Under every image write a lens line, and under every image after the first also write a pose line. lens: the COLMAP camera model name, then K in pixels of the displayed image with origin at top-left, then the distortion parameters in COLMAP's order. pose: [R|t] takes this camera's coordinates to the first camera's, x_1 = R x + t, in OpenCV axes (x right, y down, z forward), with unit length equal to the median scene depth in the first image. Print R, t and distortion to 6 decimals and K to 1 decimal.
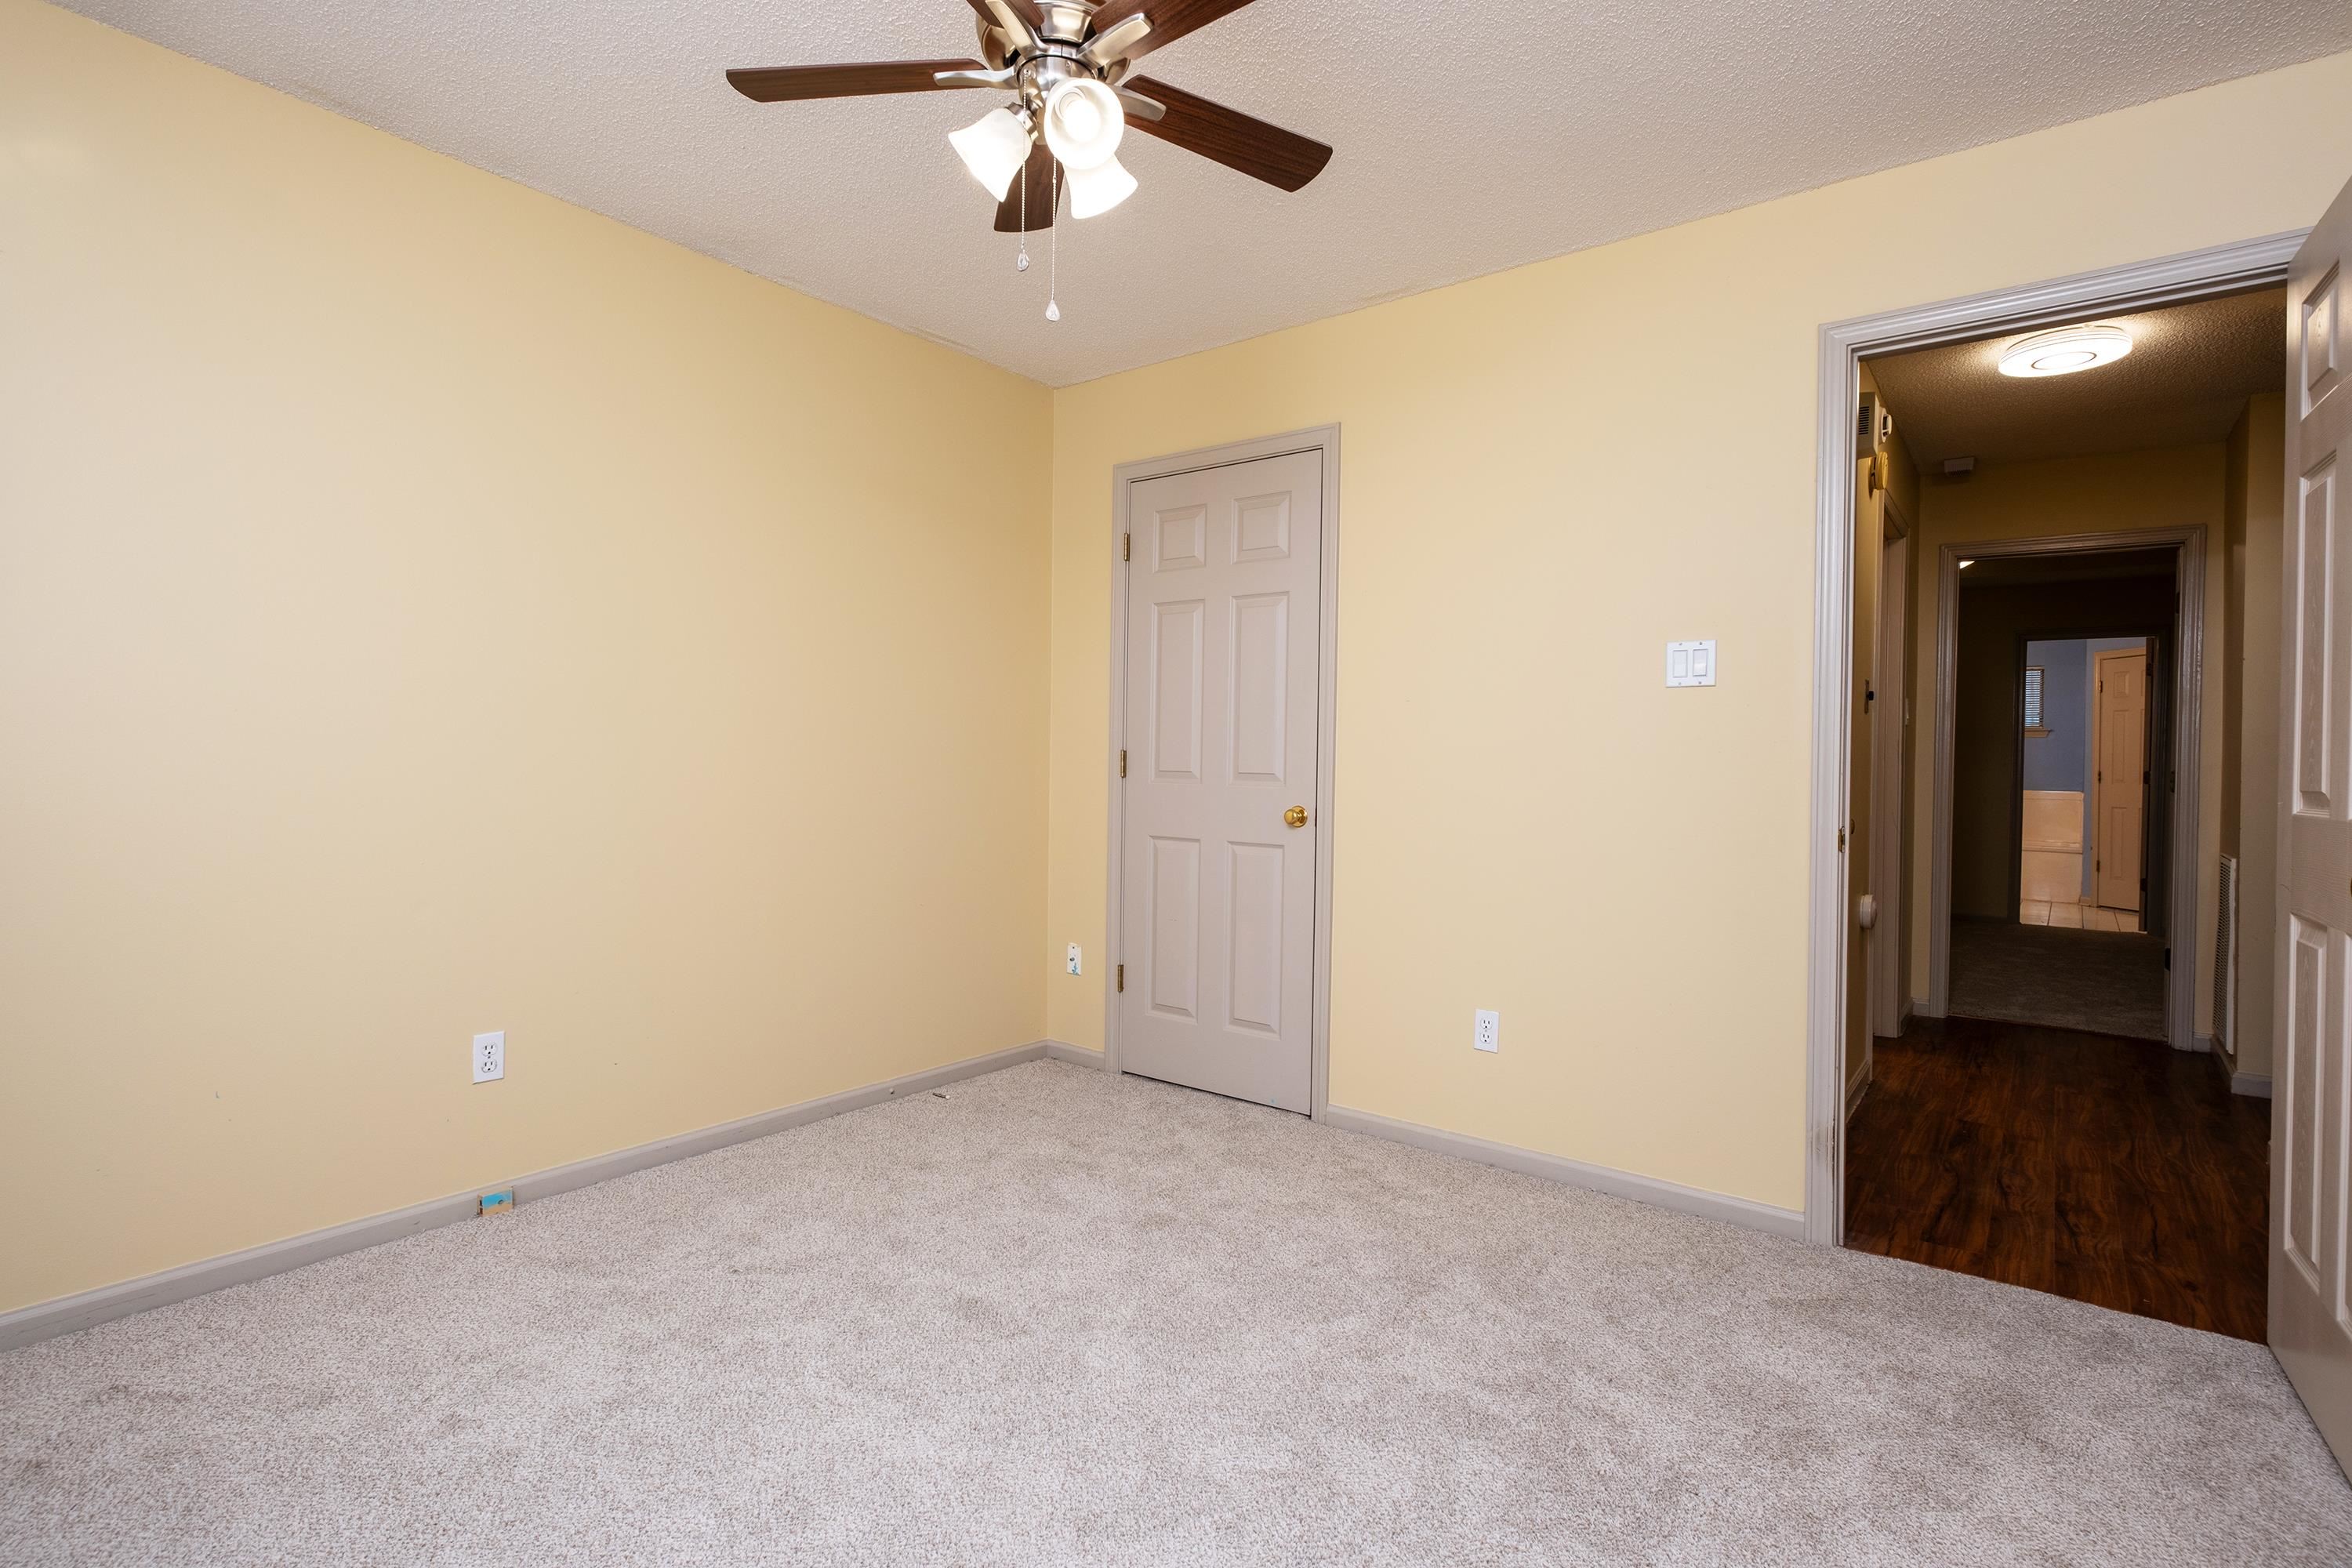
lens RADIAL K [[1116.9, 0, 1175.6], [0, 1116.9, 774.1], [0, 0, 1]] dist [-0.001442, -0.001351]
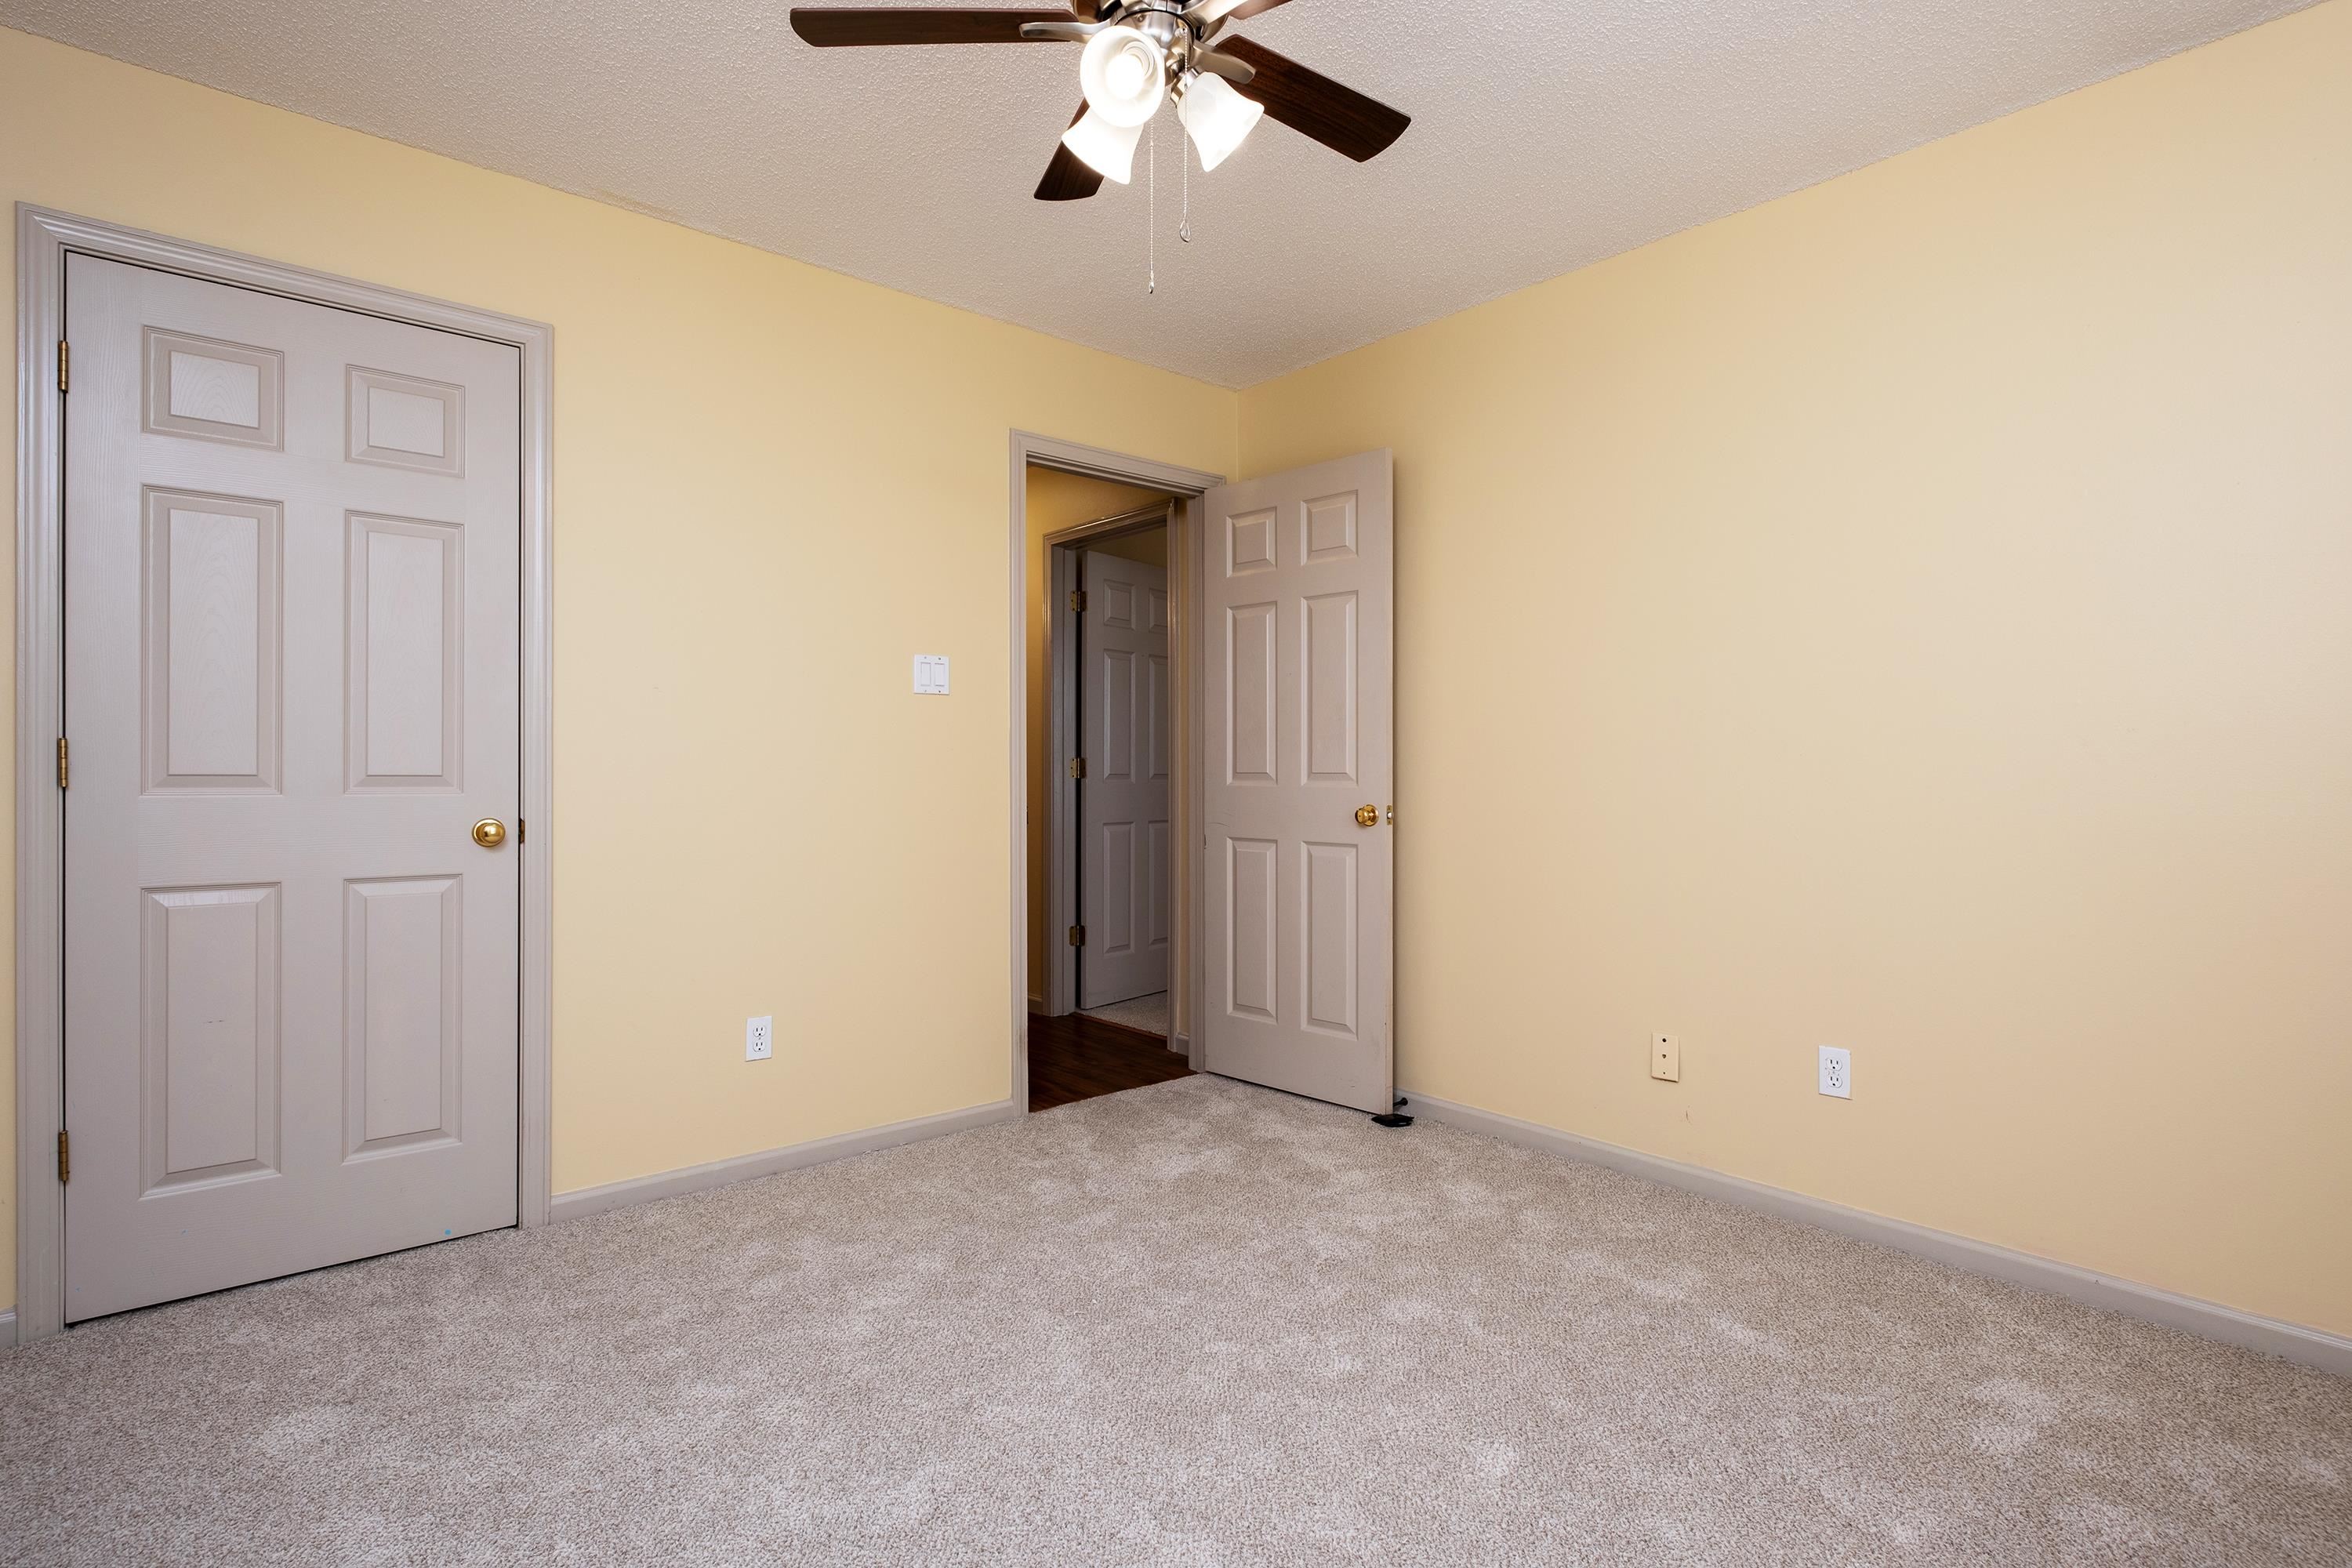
lens RADIAL K [[1116.9, 0, 1175.6], [0, 1116.9, 774.1], [0, 0, 1]] dist [-0.001442, -0.001351]
pose [[0.215150, -0.019119, 0.976394, -0.582570], [0.008063, 0.999809, 0.017800, -0.011417], [-0.976548, 0.004043, 0.215263, 0.447125]]
